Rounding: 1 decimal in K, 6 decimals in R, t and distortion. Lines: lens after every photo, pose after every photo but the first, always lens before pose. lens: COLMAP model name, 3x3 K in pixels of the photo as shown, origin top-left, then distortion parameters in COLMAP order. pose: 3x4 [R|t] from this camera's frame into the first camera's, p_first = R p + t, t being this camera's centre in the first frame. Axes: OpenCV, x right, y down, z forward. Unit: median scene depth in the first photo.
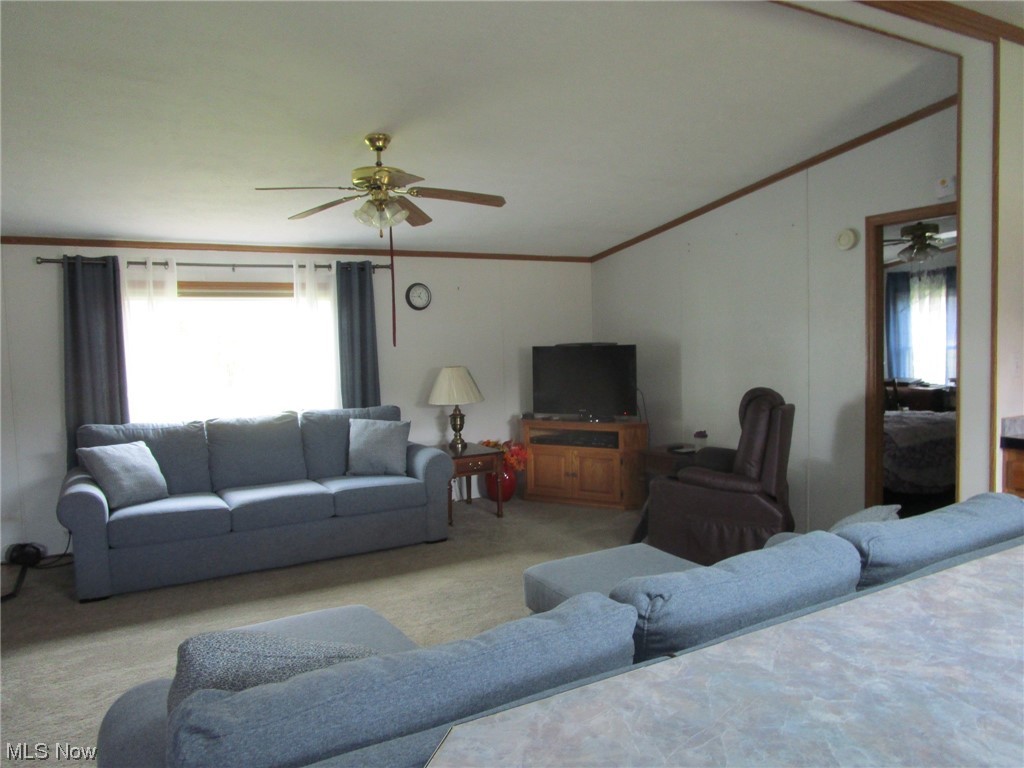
lens RADIAL K [[725.8, 0, 508.2], [0, 725.8, 387.1], [0, 0, 1]] dist [-0.041863, 0.020717]
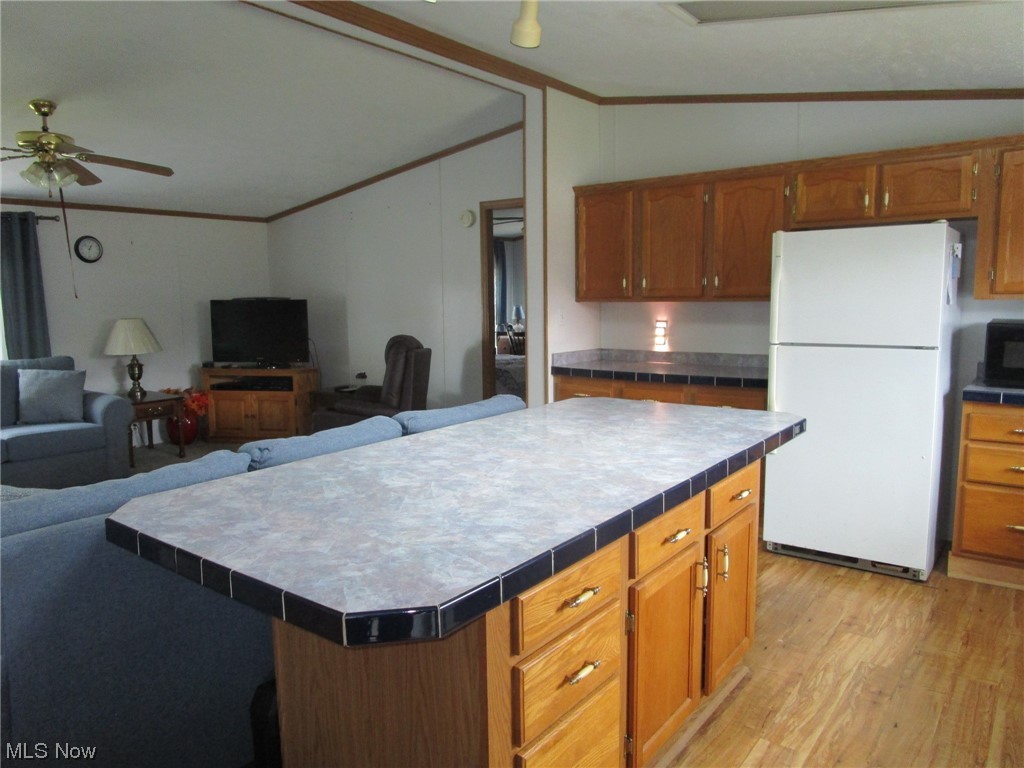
lens RADIAL K [[725.8, 0, 508.2], [0, 725.8, 387.1], [0, 0, 1]] dist [-0.041863, 0.020717]
pose [[0.918756, -0.032156, 0.393514, 0.017343], [0.008074, 0.998000, 0.062699, 0.011085], [-0.394743, -0.054428, 0.917178, -0.189688]]
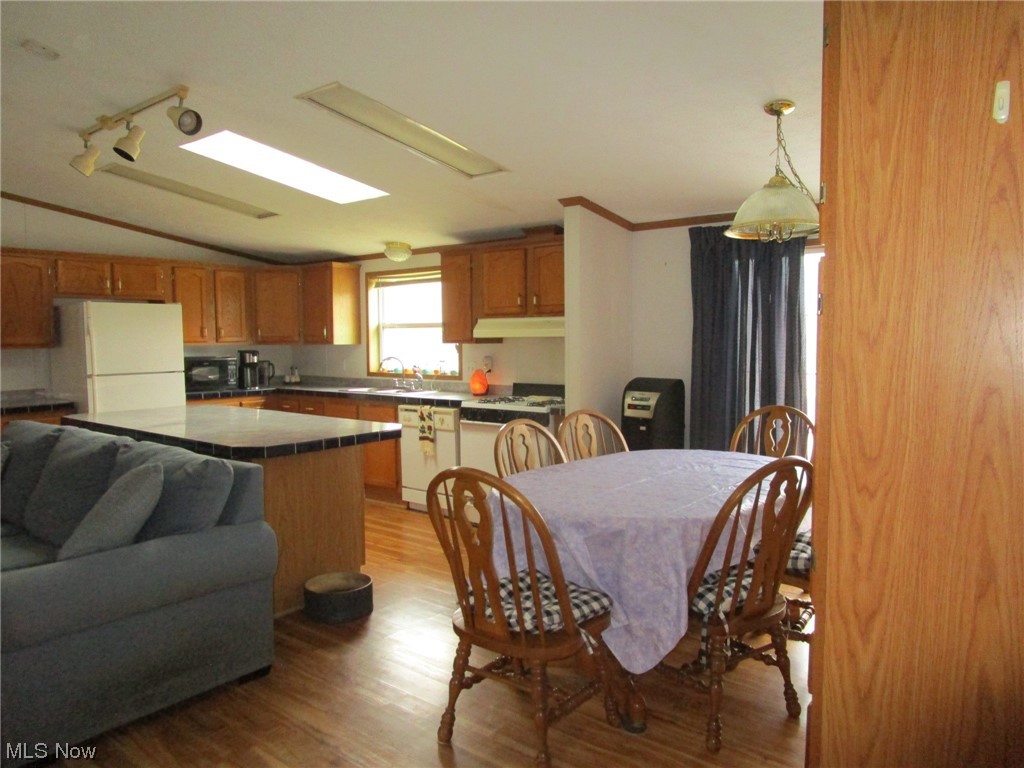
lens RADIAL K [[725.8, 0, 508.2], [0, 725.8, 387.1], [0, 0, 1]] dist [-0.041863, 0.020717]
pose [[-0.377842, -0.032011, 0.925317, -0.637182], [0.071827, 0.995377, 0.063764, 0.008629], [-0.923080, 0.090555, -0.373796, 0.175779]]
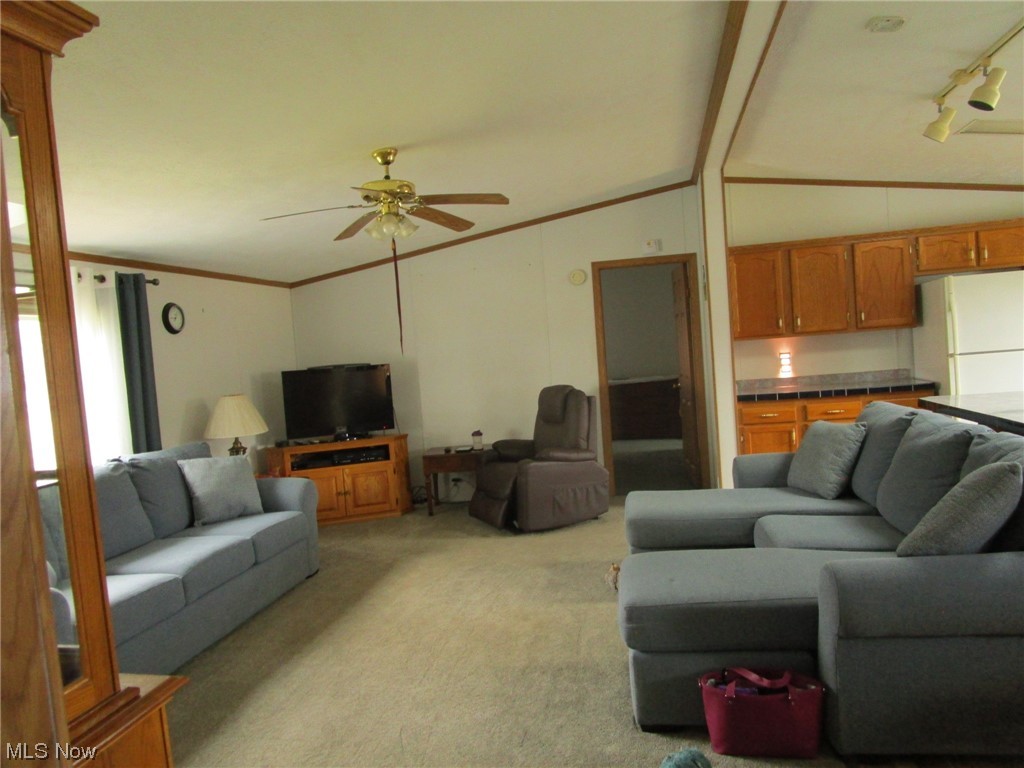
lens RADIAL K [[725.8, 0, 508.2], [0, 725.8, 387.1], [0, 0, 1]] dist [-0.041863, 0.020717]
pose [[0.649688, -0.059329, 0.757882, -0.590049], [0.102382, 0.994696, -0.009899, 0.006348], [-0.753275, 0.084025, 0.652316, 0.166808]]
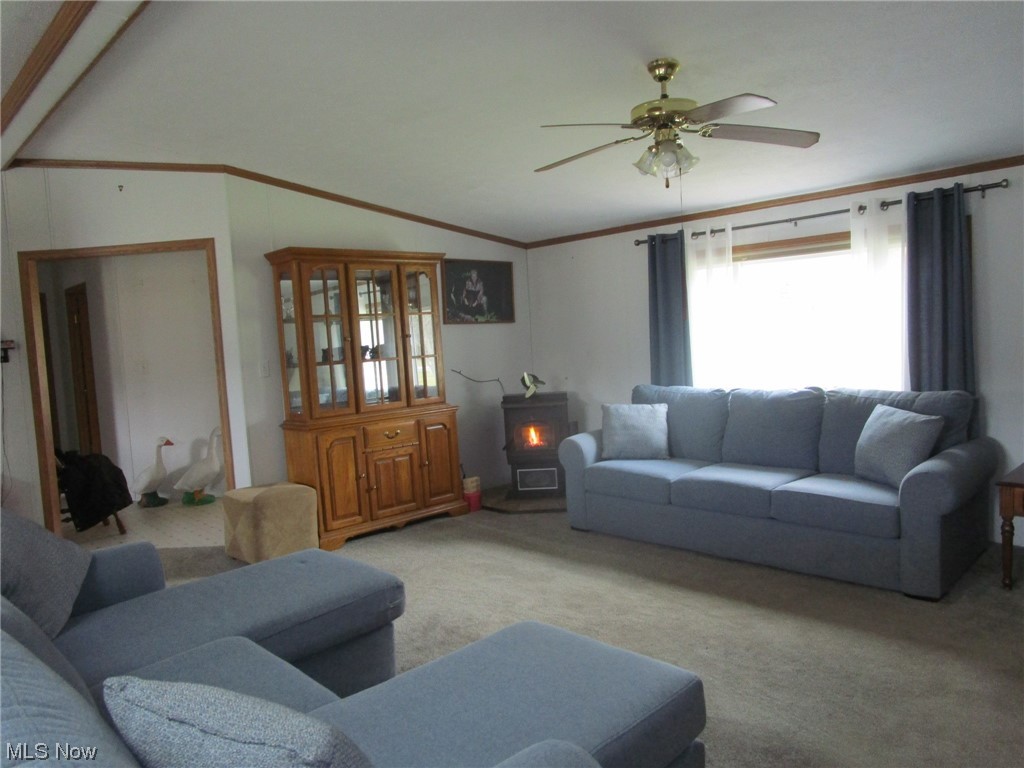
lens RADIAL K [[725.8, 0, 508.2], [0, 725.8, 387.1], [0, 0, 1]] dist [-0.041863, 0.020717]
pose [[0.254383, 0.084519, -0.963403, 0.409210], [-0.011951, 0.996372, 0.084256, -0.033220], [0.967030, -0.009920, 0.254470, 0.428981]]
